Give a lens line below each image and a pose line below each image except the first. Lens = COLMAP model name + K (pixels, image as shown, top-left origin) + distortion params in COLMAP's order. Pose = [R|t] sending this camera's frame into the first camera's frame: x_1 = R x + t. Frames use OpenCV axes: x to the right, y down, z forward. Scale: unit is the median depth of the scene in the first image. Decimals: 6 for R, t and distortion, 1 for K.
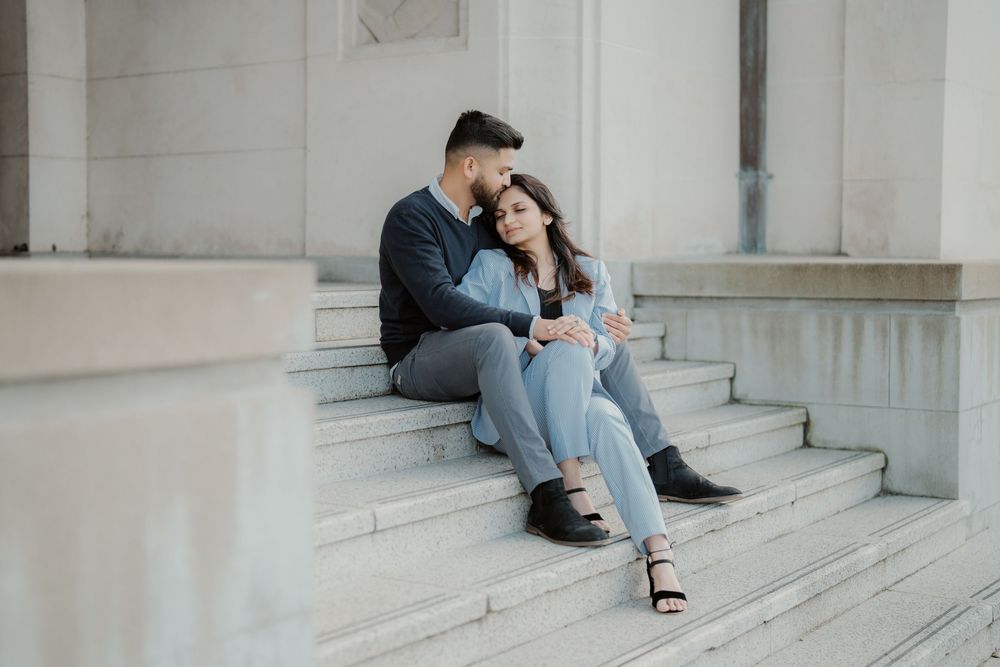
lens RADIAL K [[1503.1, 0, 498.7], [0, 1503.1, 332.4], [0, 0, 1]] dist [-0.048988, 0.000000]
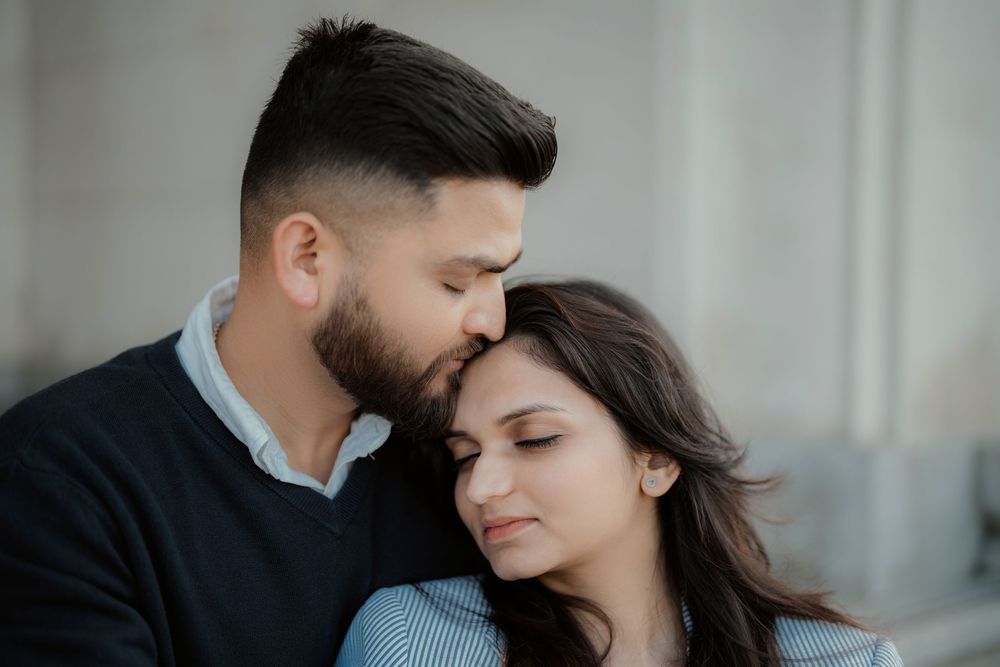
lens RADIAL K [[1503.1, 0, 501.8], [0, 1503.1, 332.7], [0, 0, 1]] dist [-0.048988, 0.000000]
pose [[0.977161, 0.019716, -0.211585, 0.058404], [-0.028547, 0.998840, -0.038768, -0.088998], [0.210576, 0.043923, 0.976590, 0.767685]]
